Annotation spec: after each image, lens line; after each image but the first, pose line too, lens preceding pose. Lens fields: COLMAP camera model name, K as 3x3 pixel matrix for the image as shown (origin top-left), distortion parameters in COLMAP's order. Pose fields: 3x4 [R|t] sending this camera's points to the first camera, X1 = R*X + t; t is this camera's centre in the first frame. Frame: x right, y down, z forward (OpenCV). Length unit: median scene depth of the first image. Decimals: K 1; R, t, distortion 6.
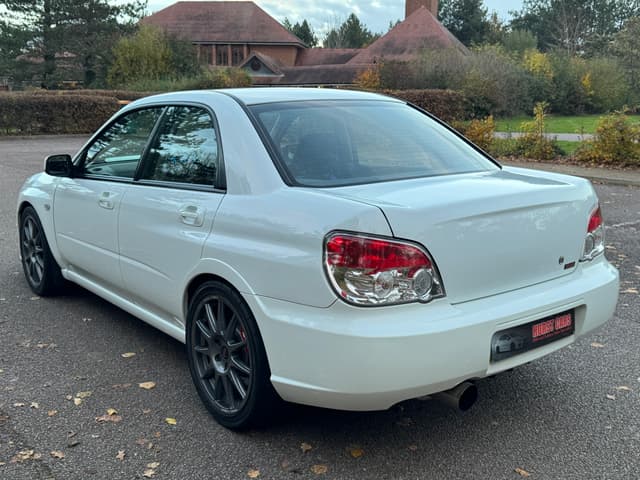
lens RADIAL K [[693.1, 0, 317.2], [0, 693.1, 239.5], [0, 0, 1]] dist [0.058546, 0.000000]
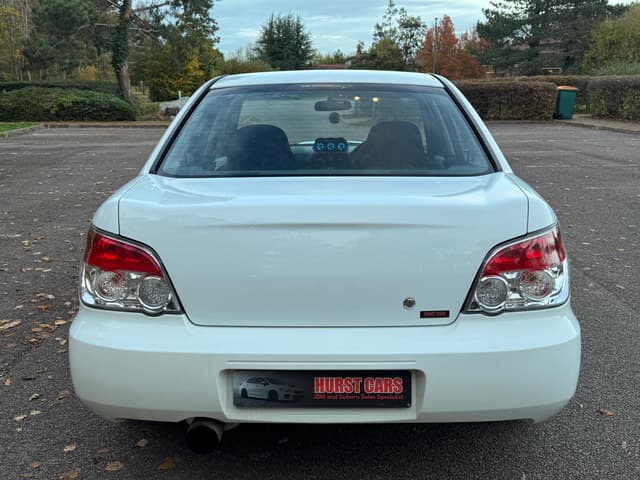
lens RADIAL K [[693.1, 0, 320.7], [0, 693.1, 243.2], [0, 0, 1]] dist [0.058546, 0.000000]
pose [[0.772338, 0.135915, -0.620500, 0.607381], [-0.121198, 0.990426, 0.066088, -0.058643], [0.623542, 0.024162, 0.781416, 0.318597]]
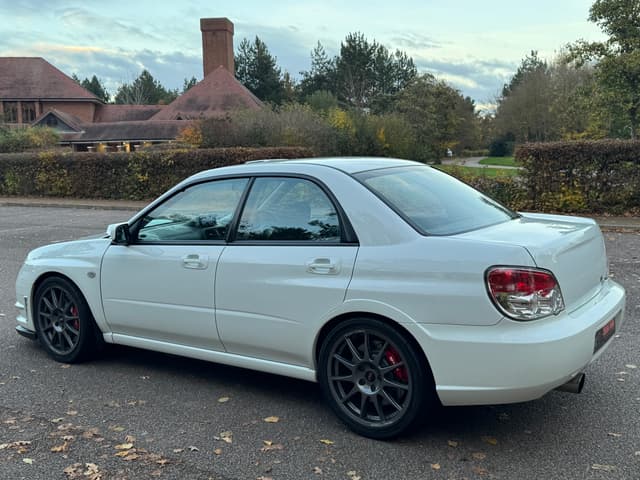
lens RADIAL K [[693.1, 0, 322.1], [0, 693.1, 237.9], [0, 0, 1]] dist [0.058546, 0.000000]
pose [[0.953840, -0.061915, 0.293865, -0.481634], [0.084289, 0.994379, -0.064082, -0.006638], [-0.288246, 0.085893, 0.953696, -0.132890]]
